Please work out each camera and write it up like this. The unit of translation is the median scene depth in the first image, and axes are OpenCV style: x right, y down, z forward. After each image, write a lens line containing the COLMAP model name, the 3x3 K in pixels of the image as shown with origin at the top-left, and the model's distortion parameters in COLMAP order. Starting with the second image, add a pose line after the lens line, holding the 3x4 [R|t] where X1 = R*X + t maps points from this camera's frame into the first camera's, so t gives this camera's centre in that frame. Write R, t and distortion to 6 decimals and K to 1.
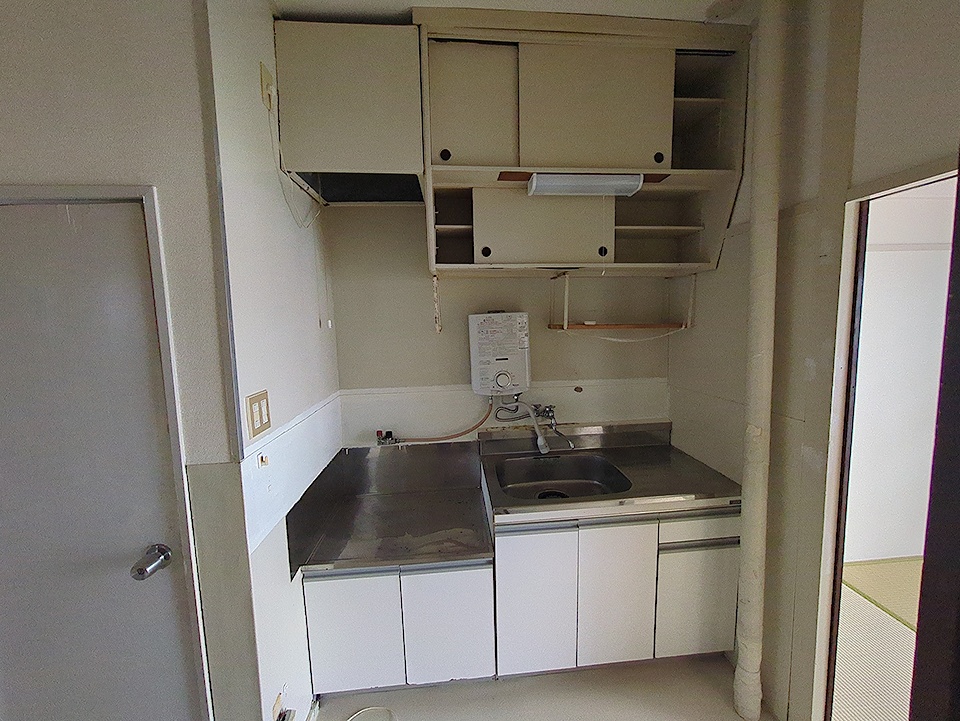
lens RADIAL K [[372.7, 0, 489.9], [0, 372.7, 360.3], [0, 0, 1]] dist [0.000250, 0.000125]
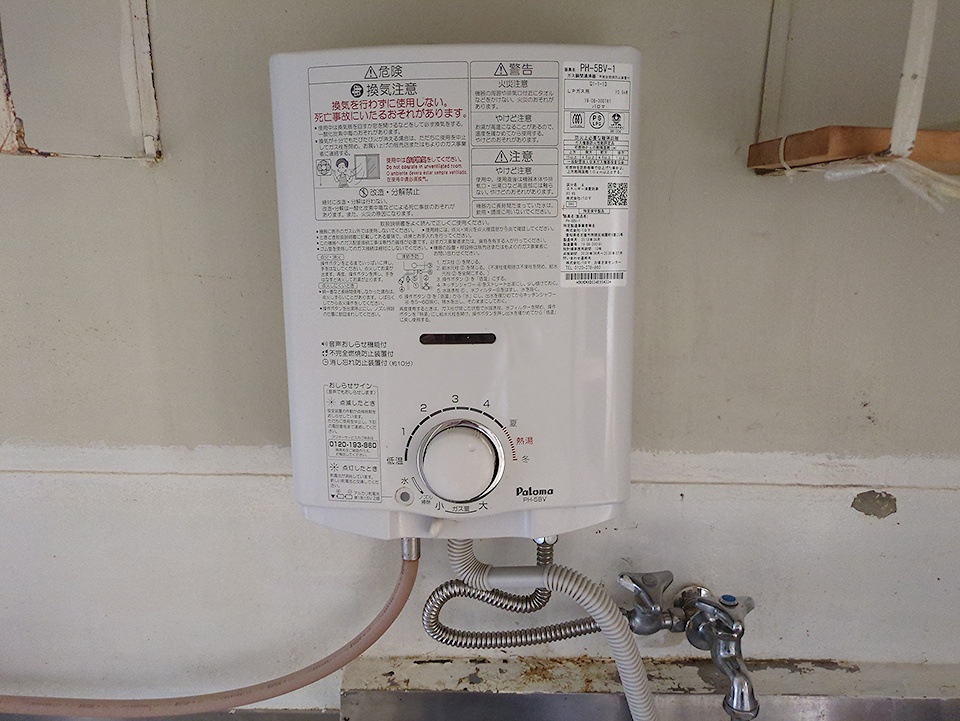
lens RADIAL K [[709.5, 0, 477.8], [0, 709.5, 382.0], [0, 0, 1]] dist [0.012695, 0.001882]
pose [[0.990489, 0.064897, -0.121326, 0.080324], [-0.048225, 0.989586, 0.135626, -0.026452], [0.128864, -0.128485, 0.983303, 0.675742]]
